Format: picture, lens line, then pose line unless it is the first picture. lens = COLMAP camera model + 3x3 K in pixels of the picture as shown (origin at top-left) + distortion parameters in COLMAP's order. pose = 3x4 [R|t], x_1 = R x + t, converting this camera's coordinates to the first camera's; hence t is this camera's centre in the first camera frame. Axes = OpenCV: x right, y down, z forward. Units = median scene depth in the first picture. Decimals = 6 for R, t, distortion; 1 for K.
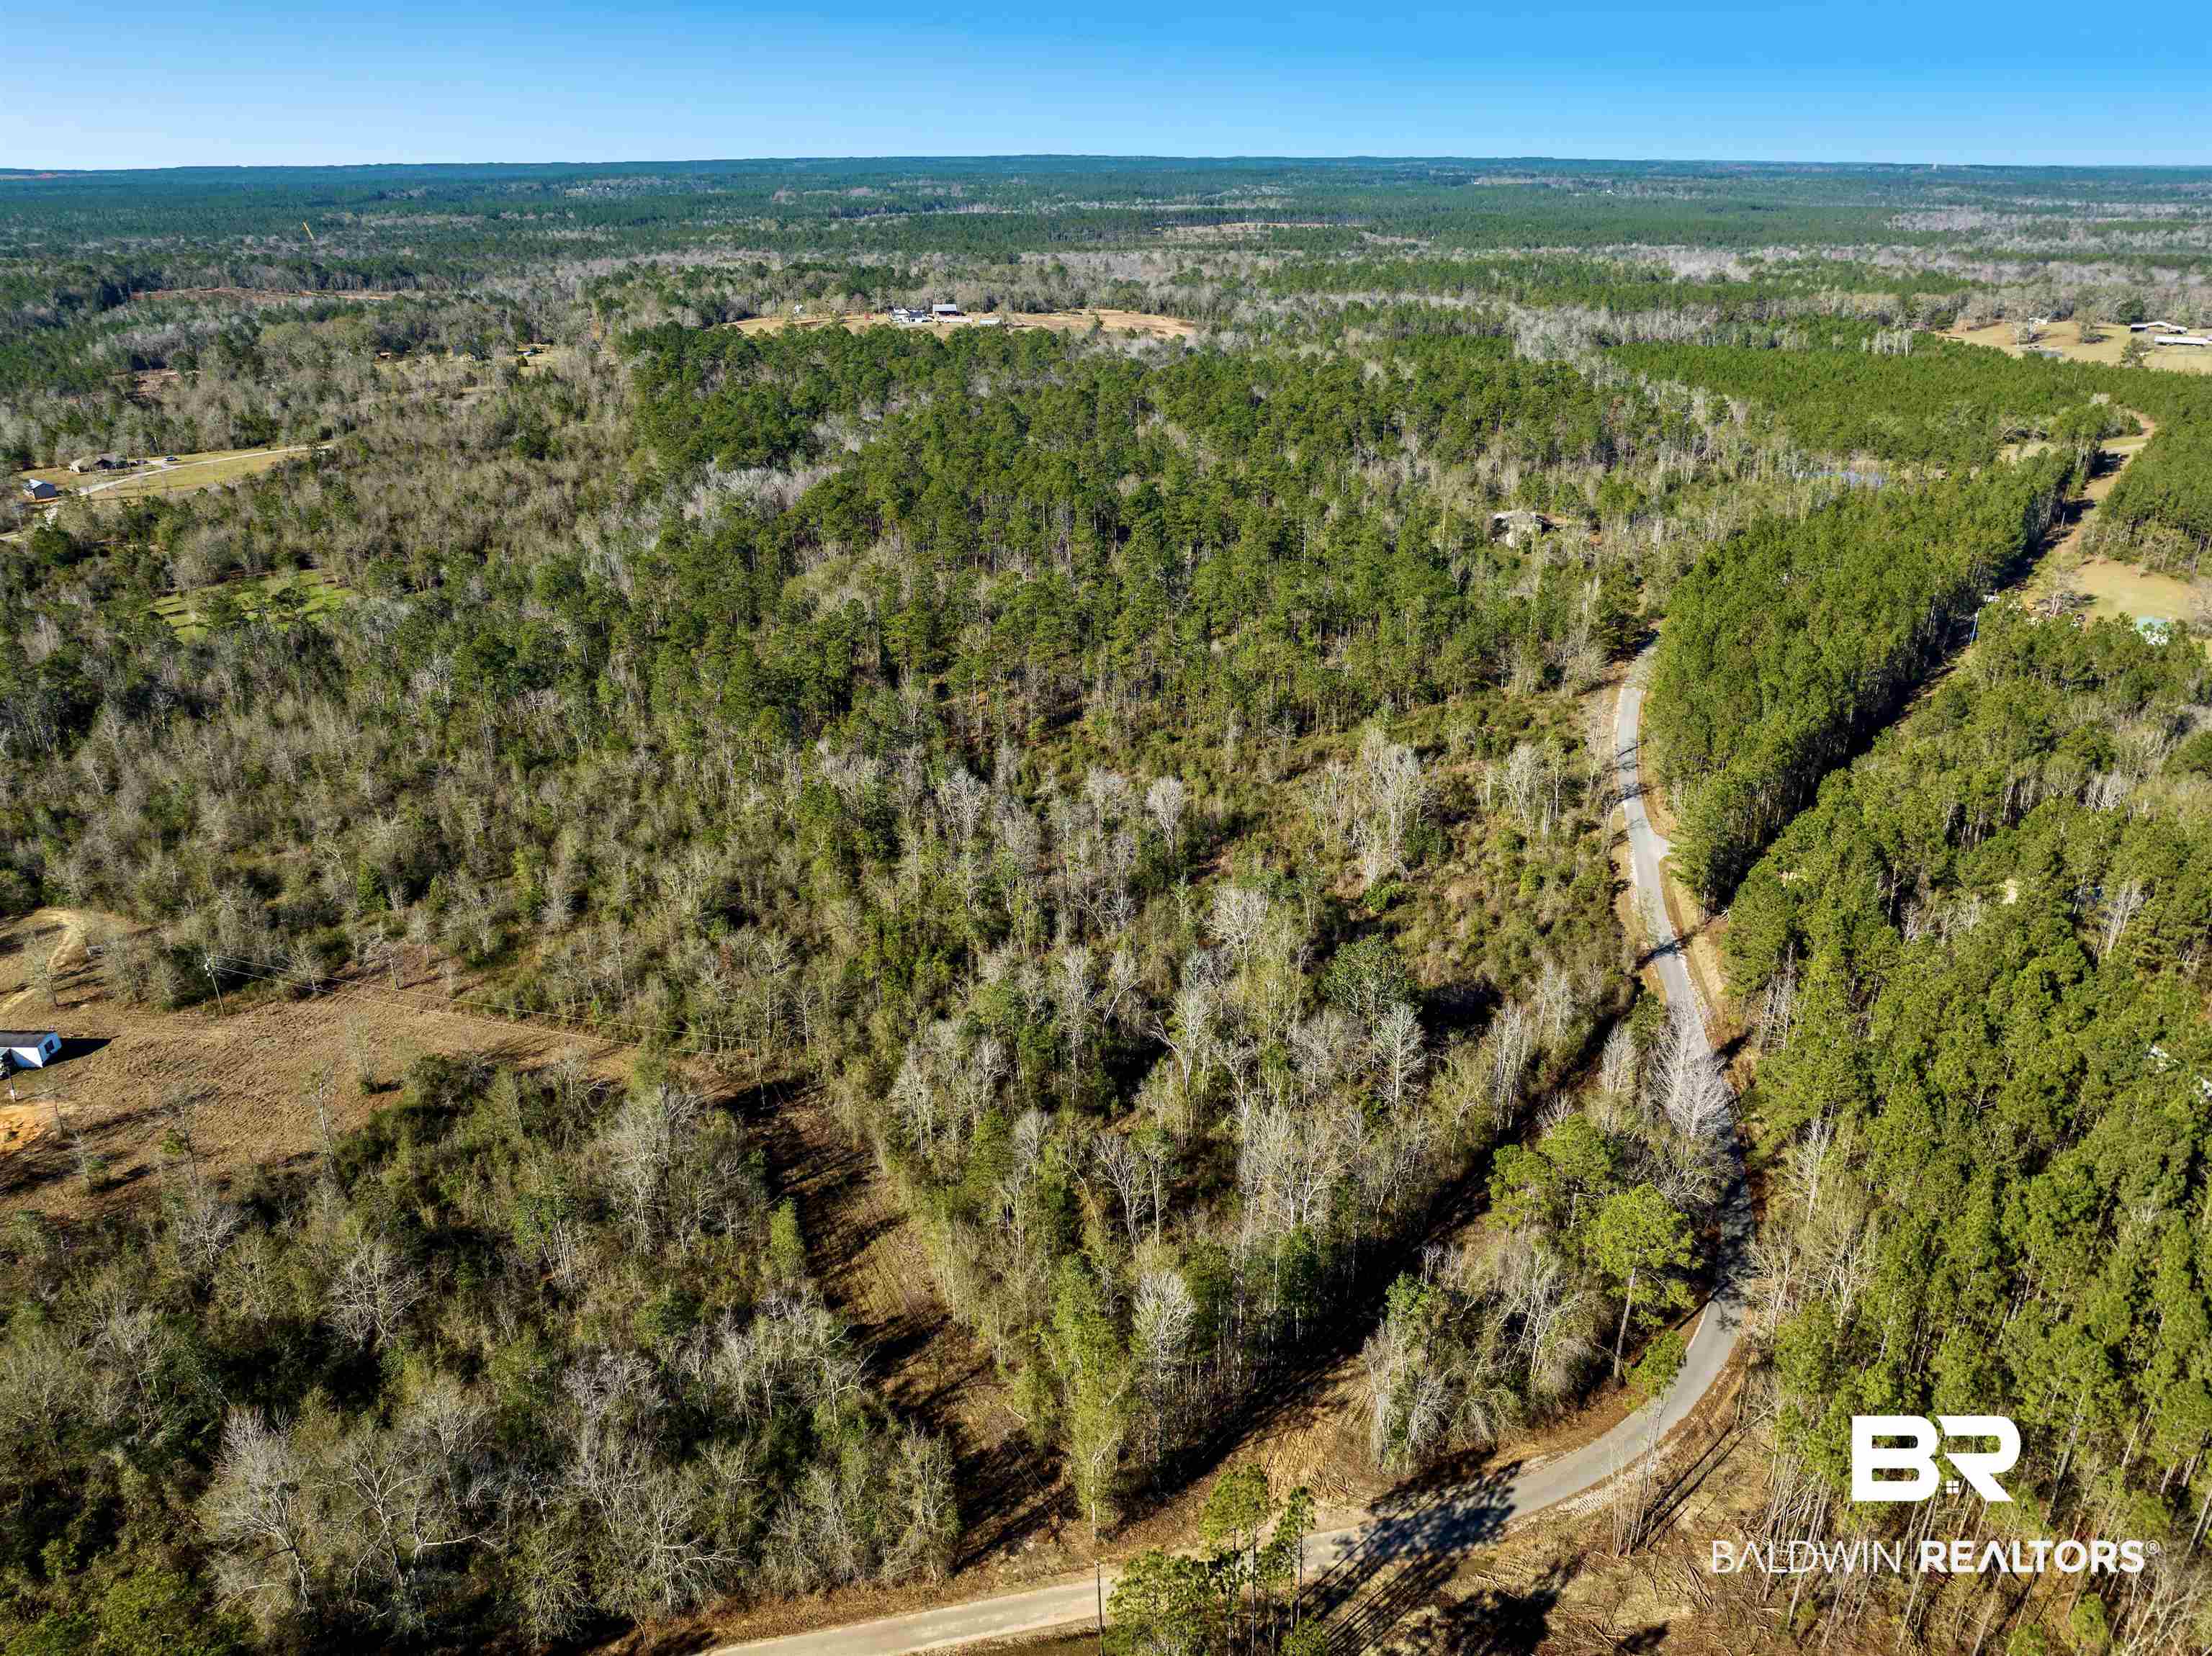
lens RADIAL K [[1578.9, 0, 1117.8], [0, 1578.9, 838.1], [0, 0, 1]] dist [-0.050916, 0.020946]
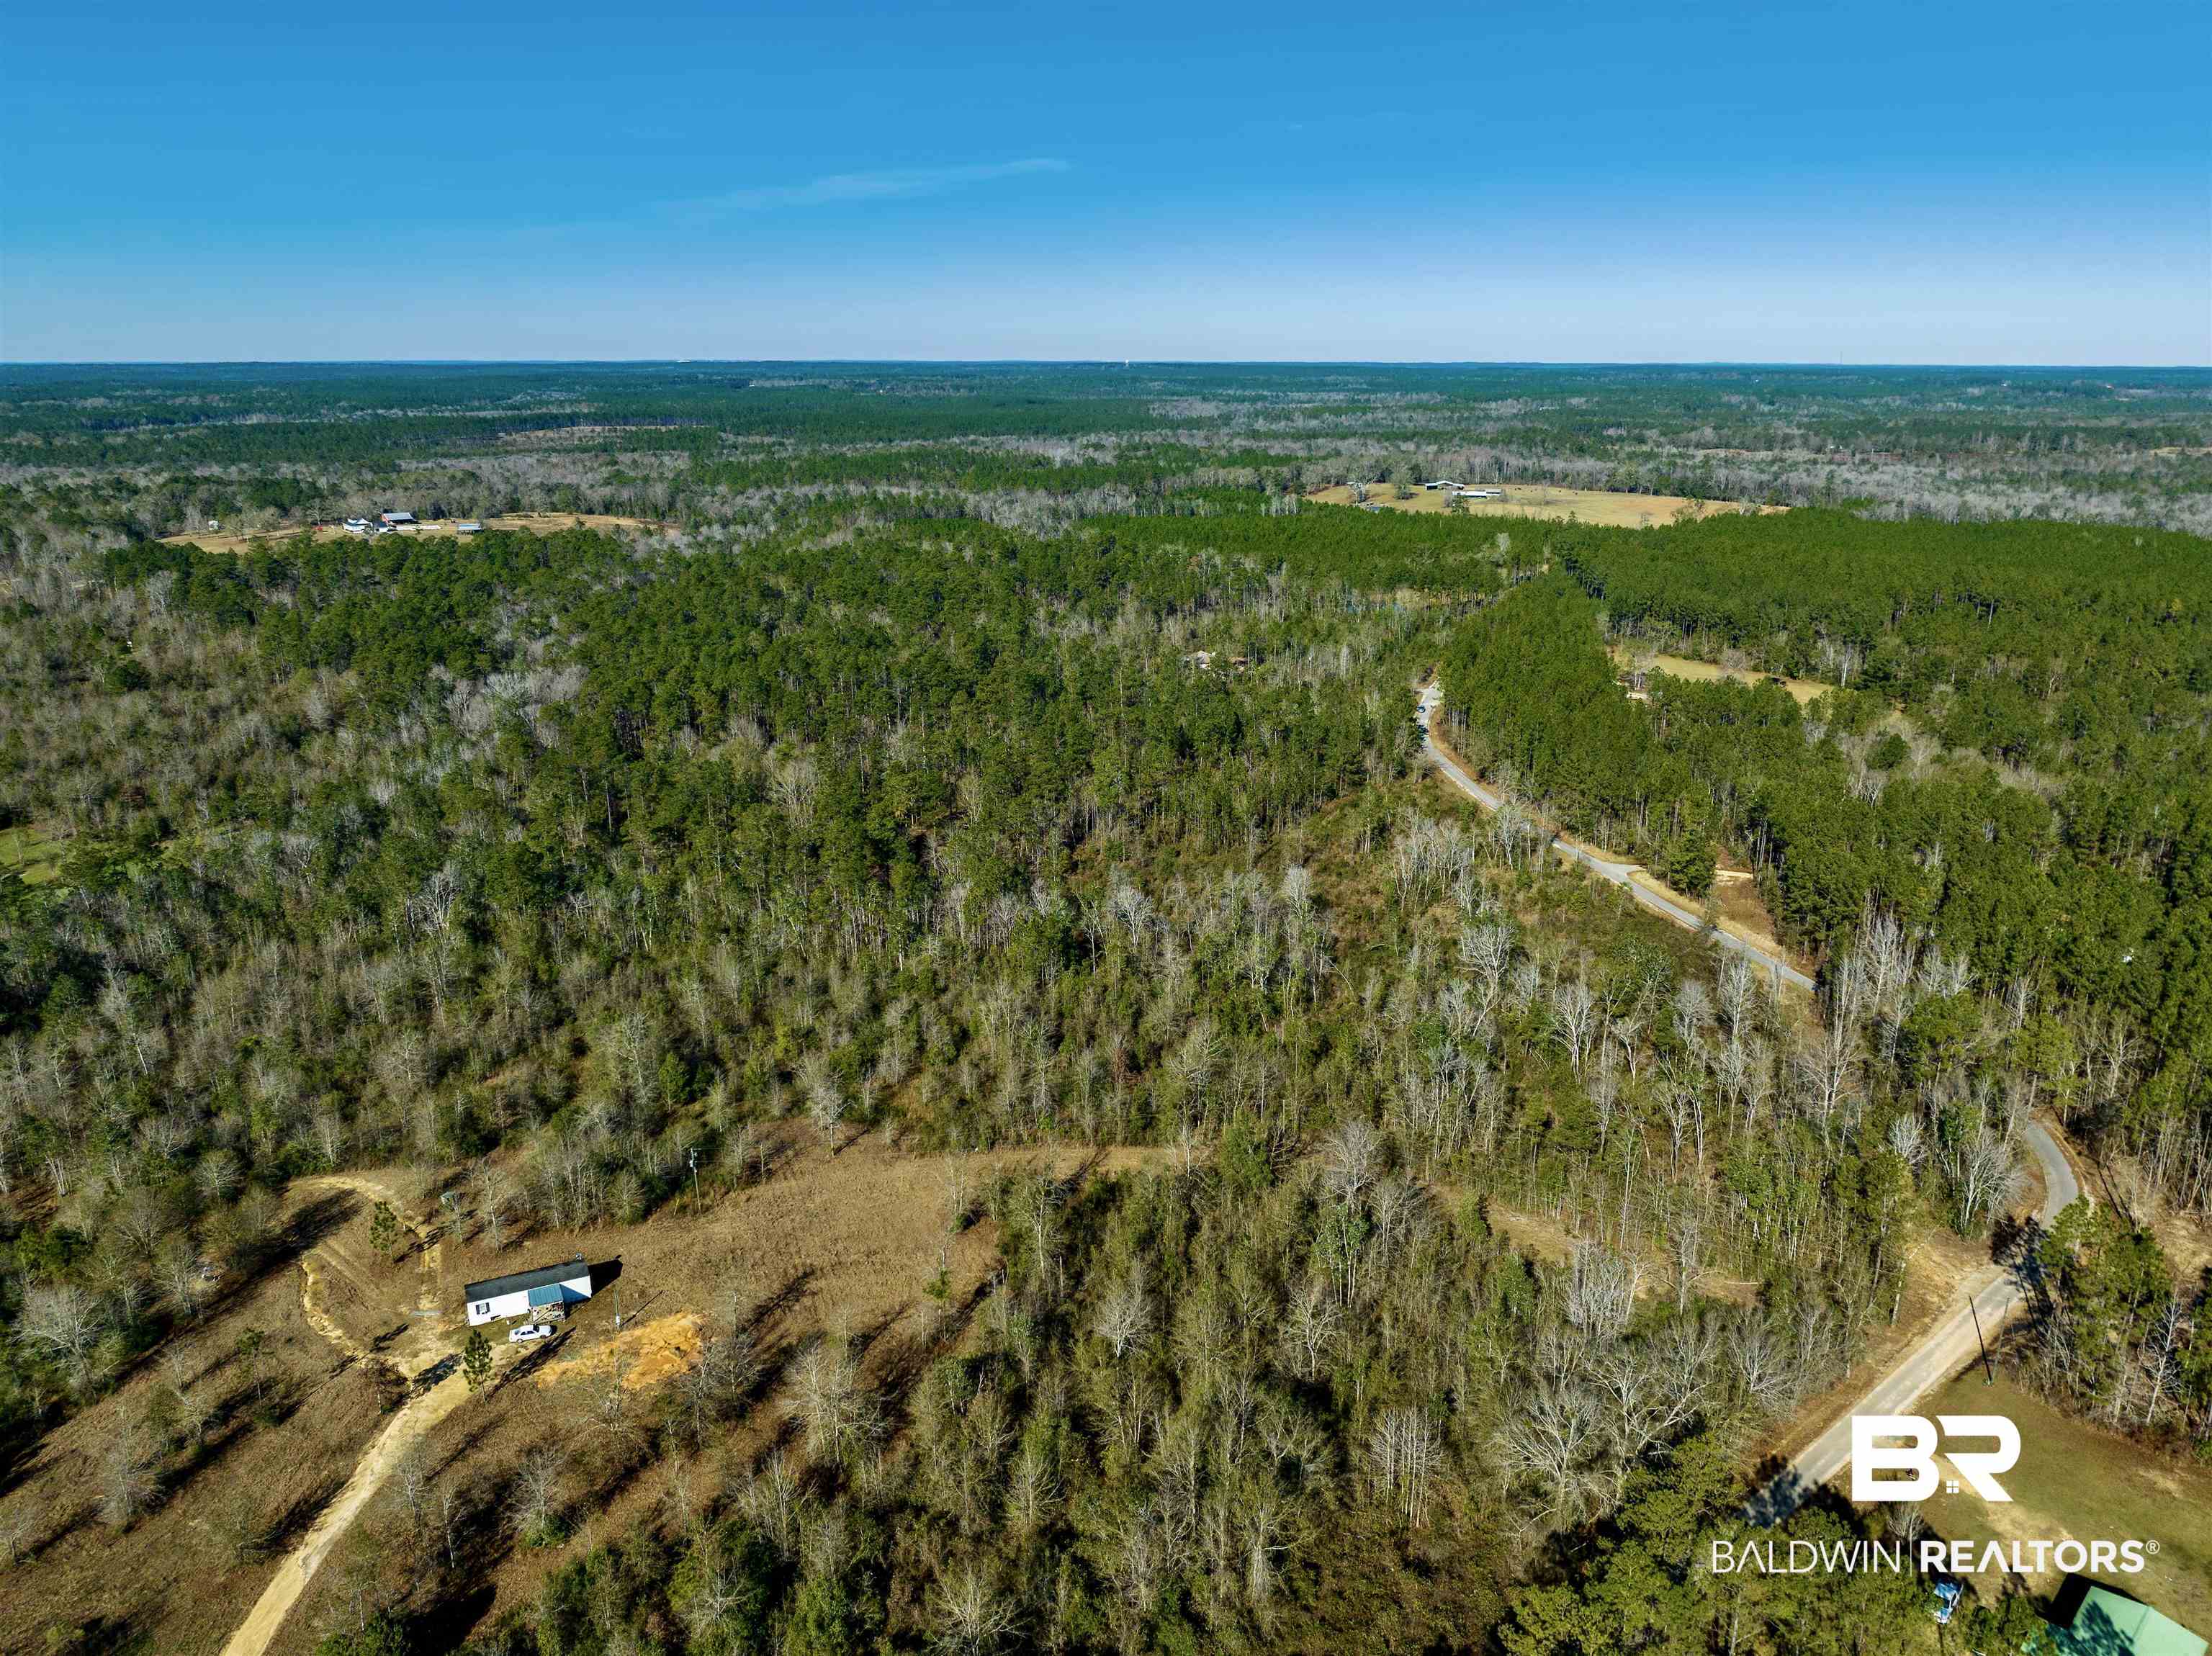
lens RADIAL K [[1546.1, 0, 1123.6], [0, 1546.1, 830.2], [0, 0, 1]] dist [-0.025097, 0.000734]
pose [[0.894343, -0.127675, 0.428777, -0.312659], [0.176452, 0.981385, -0.075820, -0.000101], [-0.411115, 0.143468, 0.900223, -0.000545]]
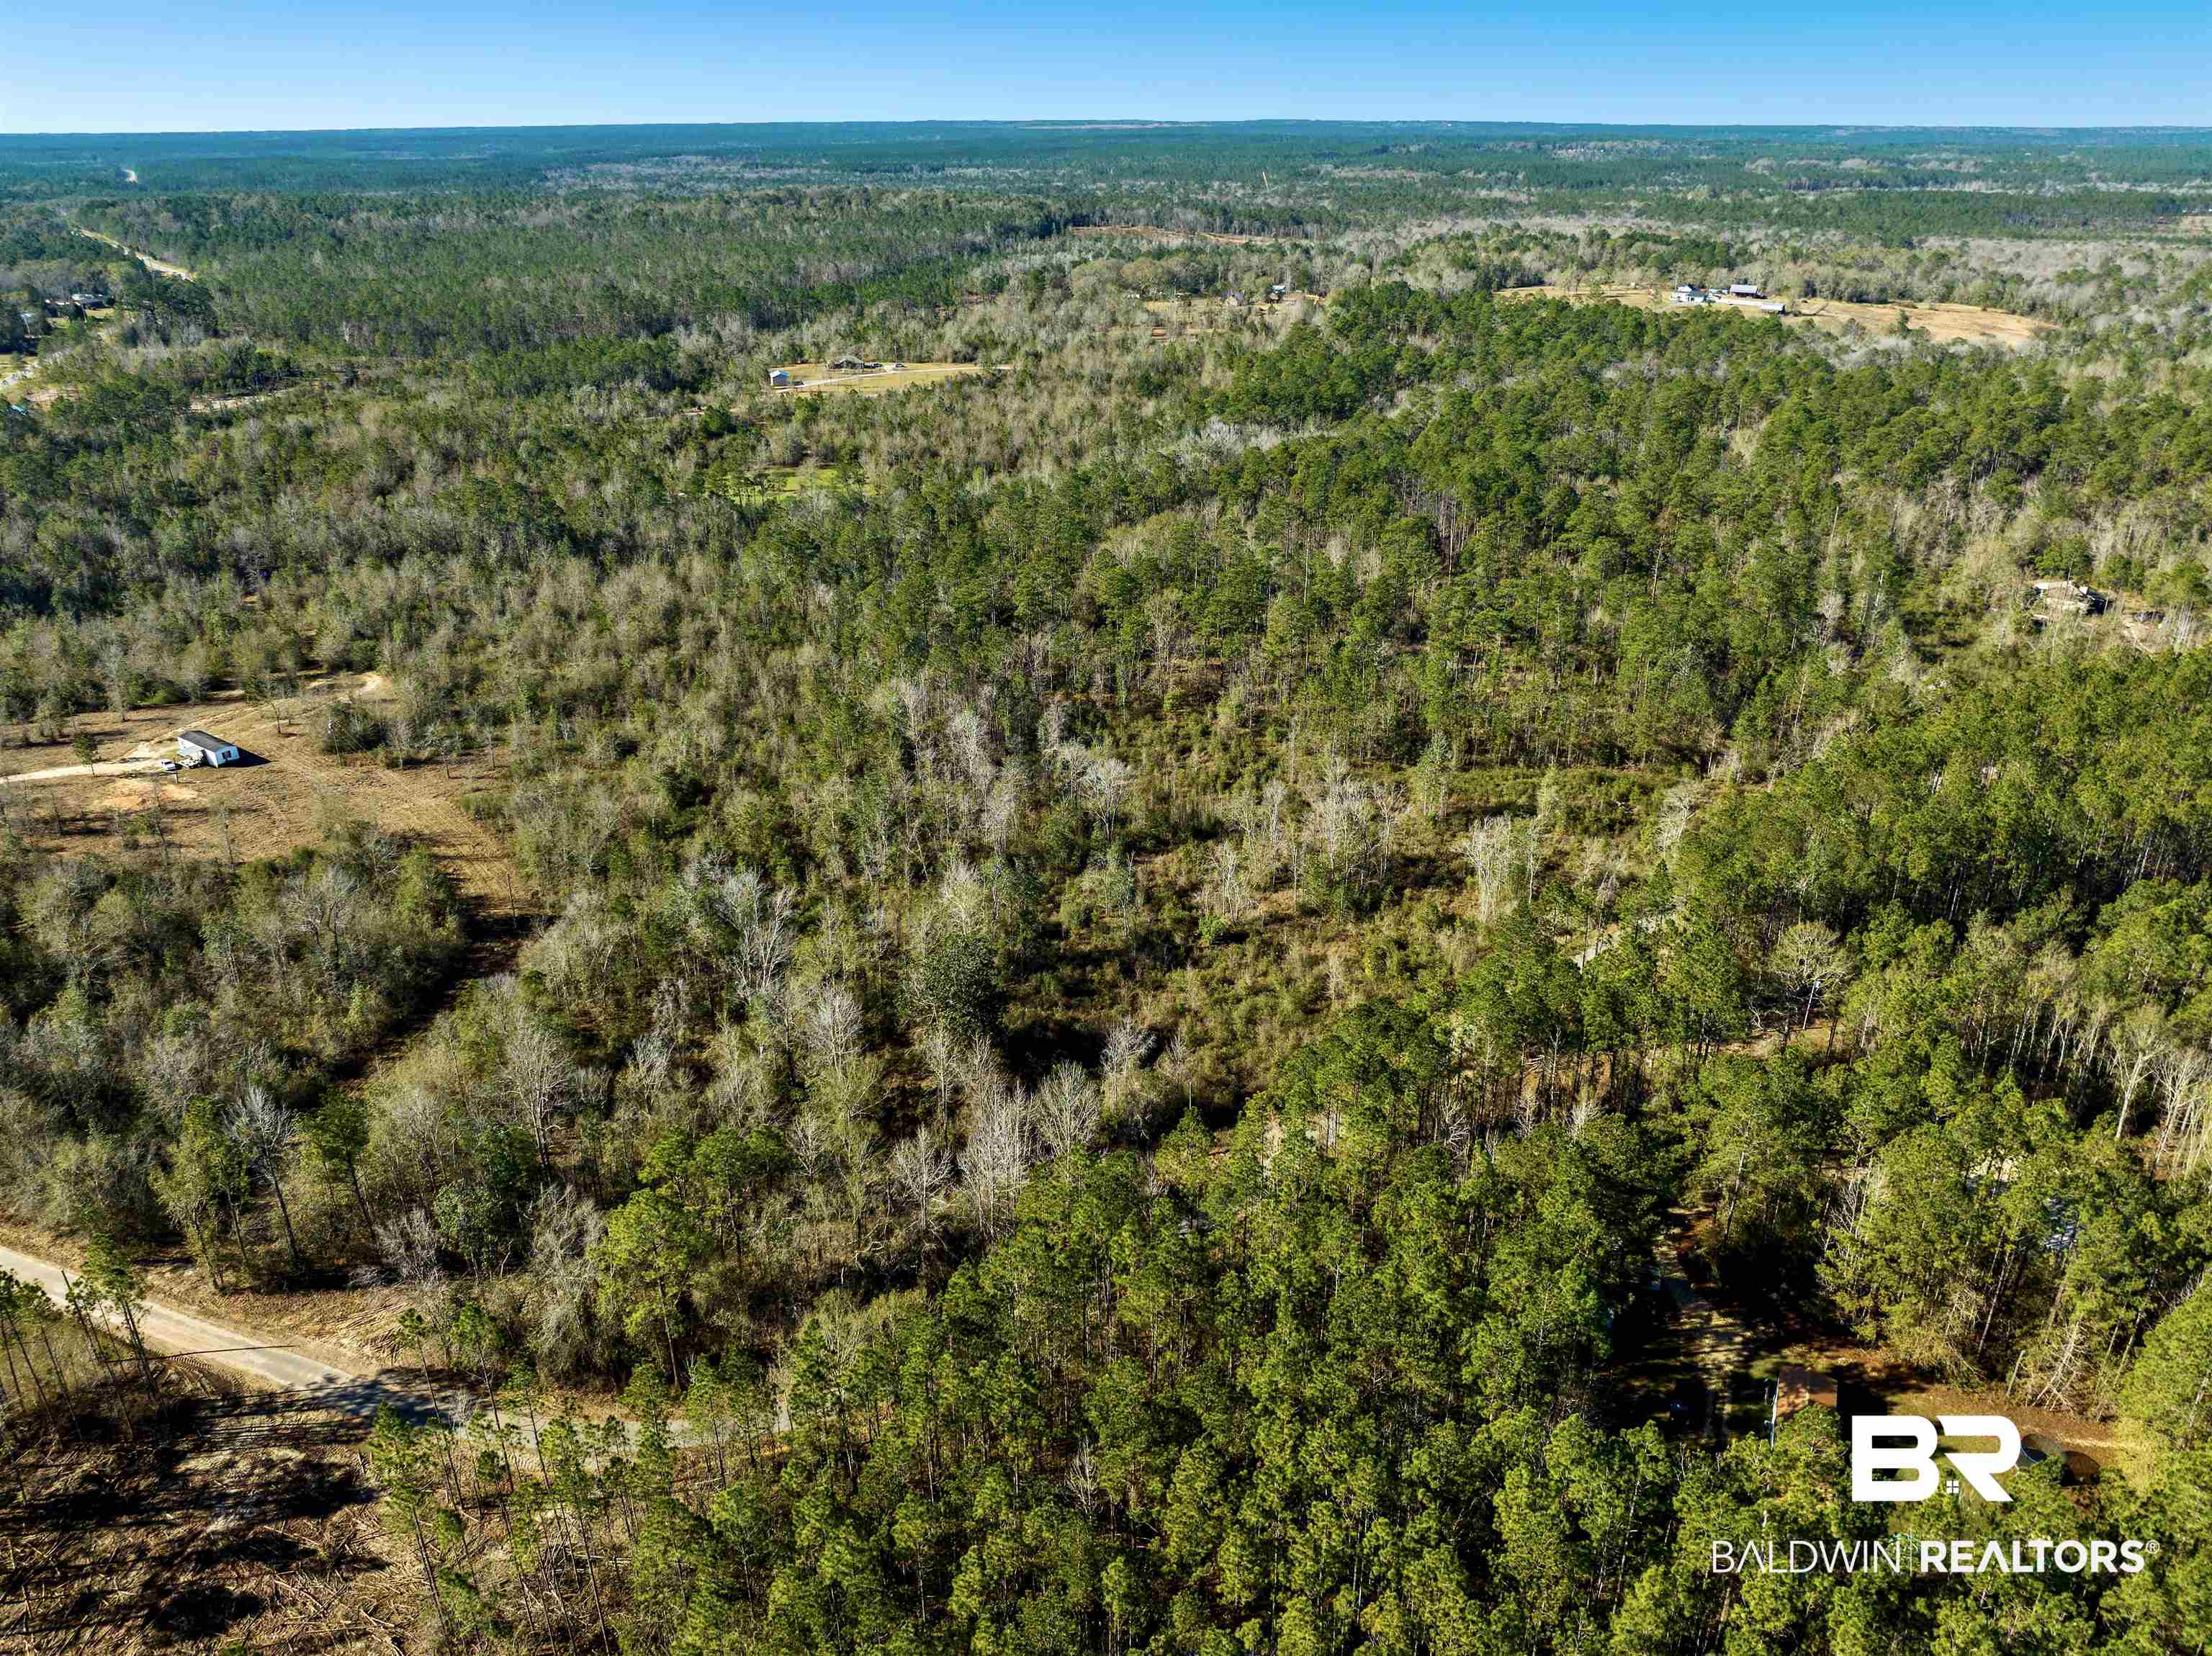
lens RADIAL K [[1569.4, 0, 1106.0], [0, 1569.4, 828.0], [0, 0, 1]] dist [-0.031833, 0.003734]
pose [[0.821383, 0.238362, -0.518183, 0.294015], [-0.230013, 0.969770, 0.081492, -0.040728], [0.521942, 0.052253, 0.851379, 0.088318]]
